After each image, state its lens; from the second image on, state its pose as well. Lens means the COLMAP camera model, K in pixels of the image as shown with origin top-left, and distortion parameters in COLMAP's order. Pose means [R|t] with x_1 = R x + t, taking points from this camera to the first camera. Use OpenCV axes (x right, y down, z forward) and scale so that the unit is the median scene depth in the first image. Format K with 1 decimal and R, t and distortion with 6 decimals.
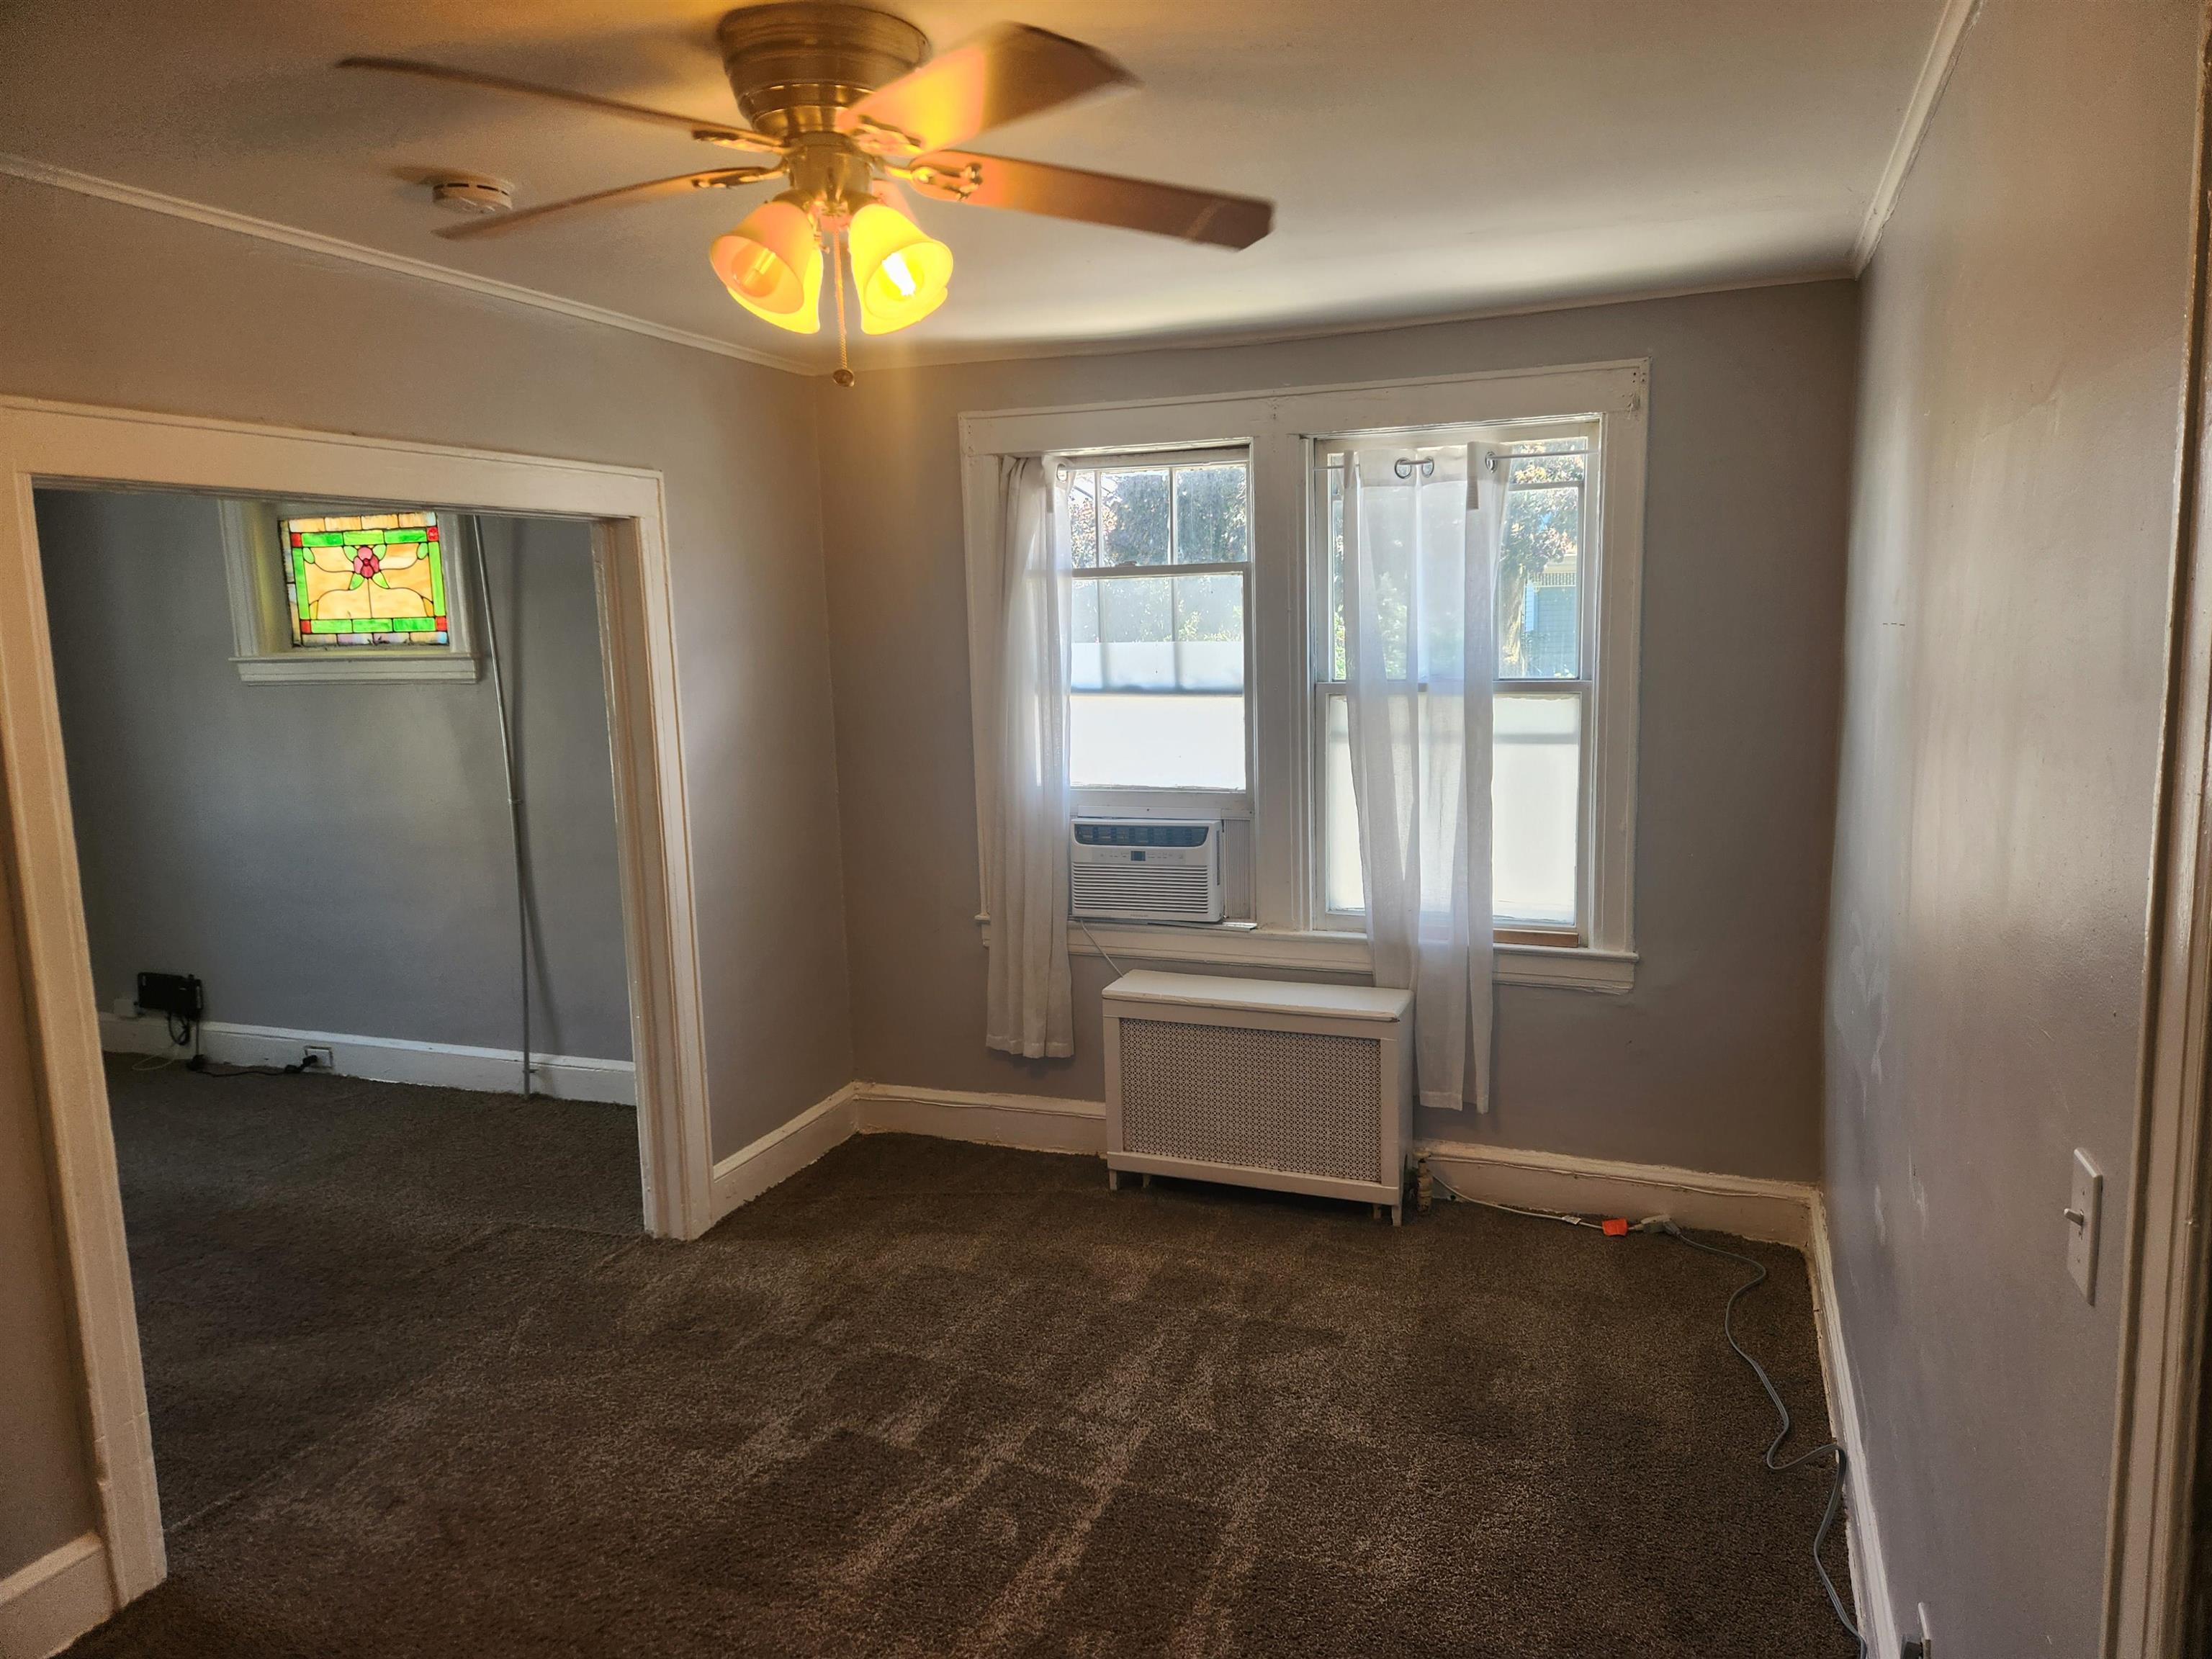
lens RADIAL K [[1505.4, 0, 1109.5], [0, 1505.4, 828.6], [0, 0, 1]] dist [0.034567, -0.001448]
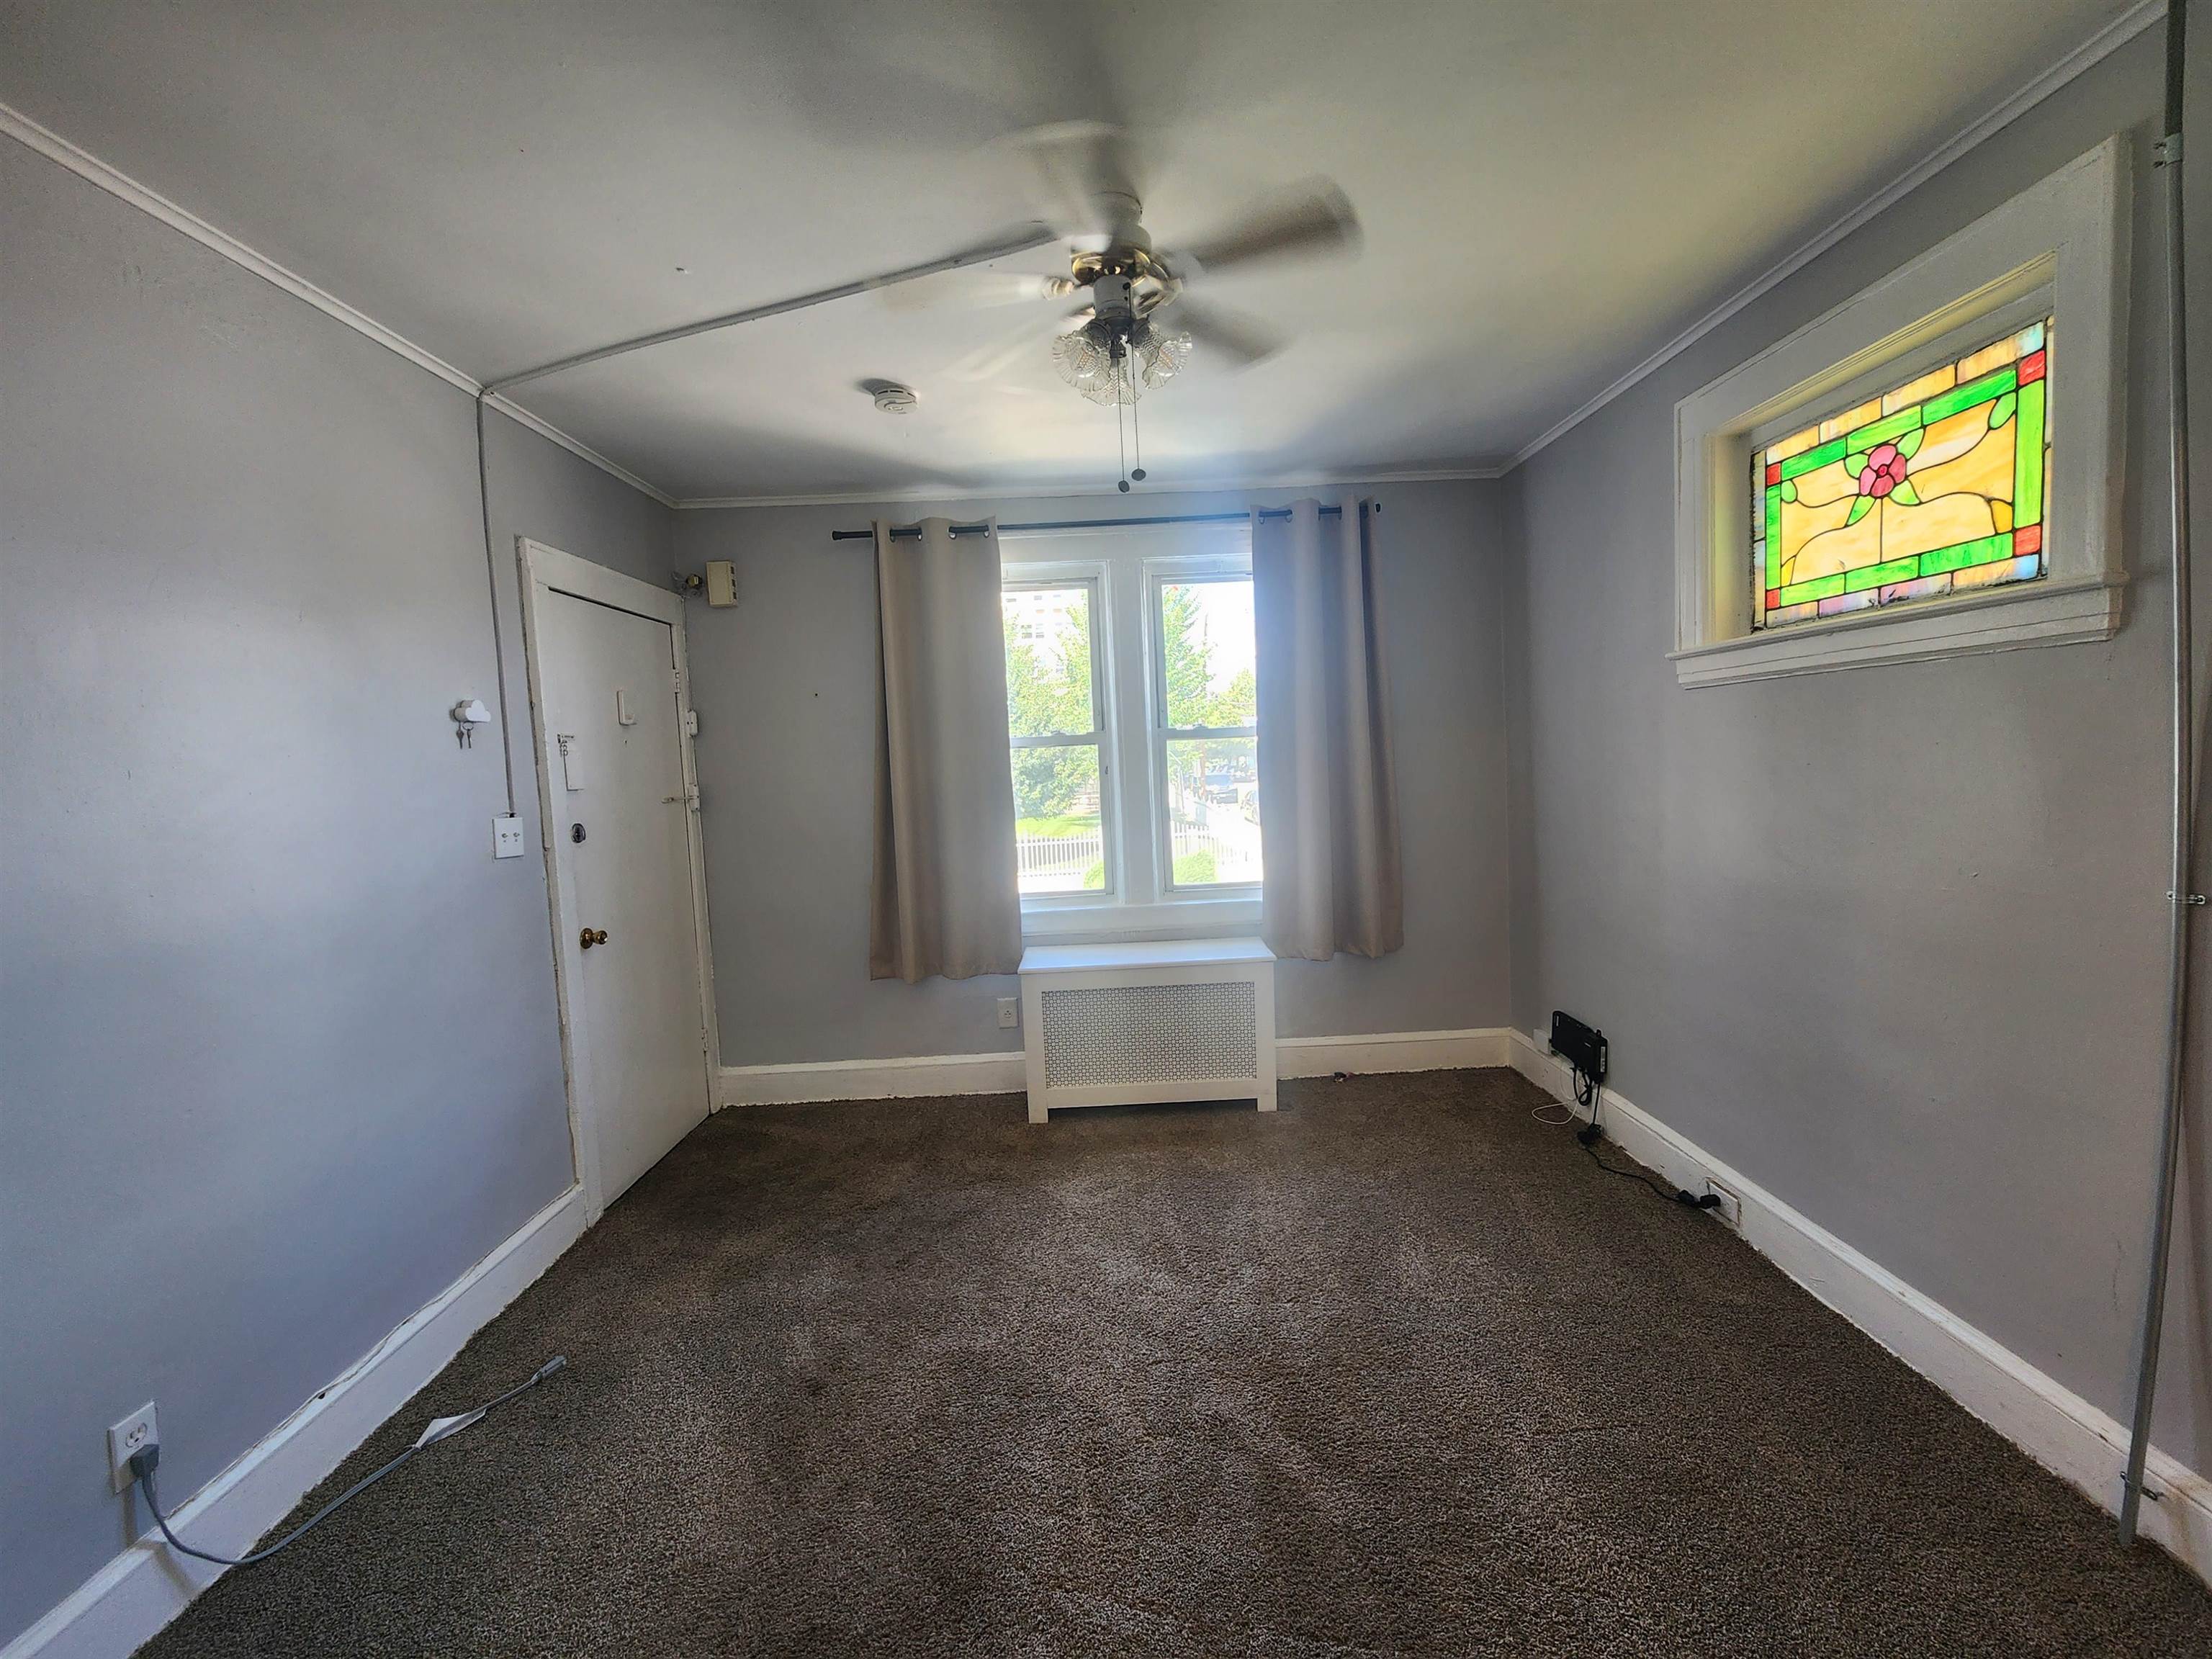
lens RADIAL K [[902.4, 0, 1116.3], [0, 902.4, 816.1], [0, 0, 1]] dist [0.001011, -0.001100]
pose [[0.378281, 0.073848, -0.922741, -0.257989], [-0.096976, 0.994489, 0.039835, -0.021802], [0.920597, 0.074415, 0.383358, 0.581359]]
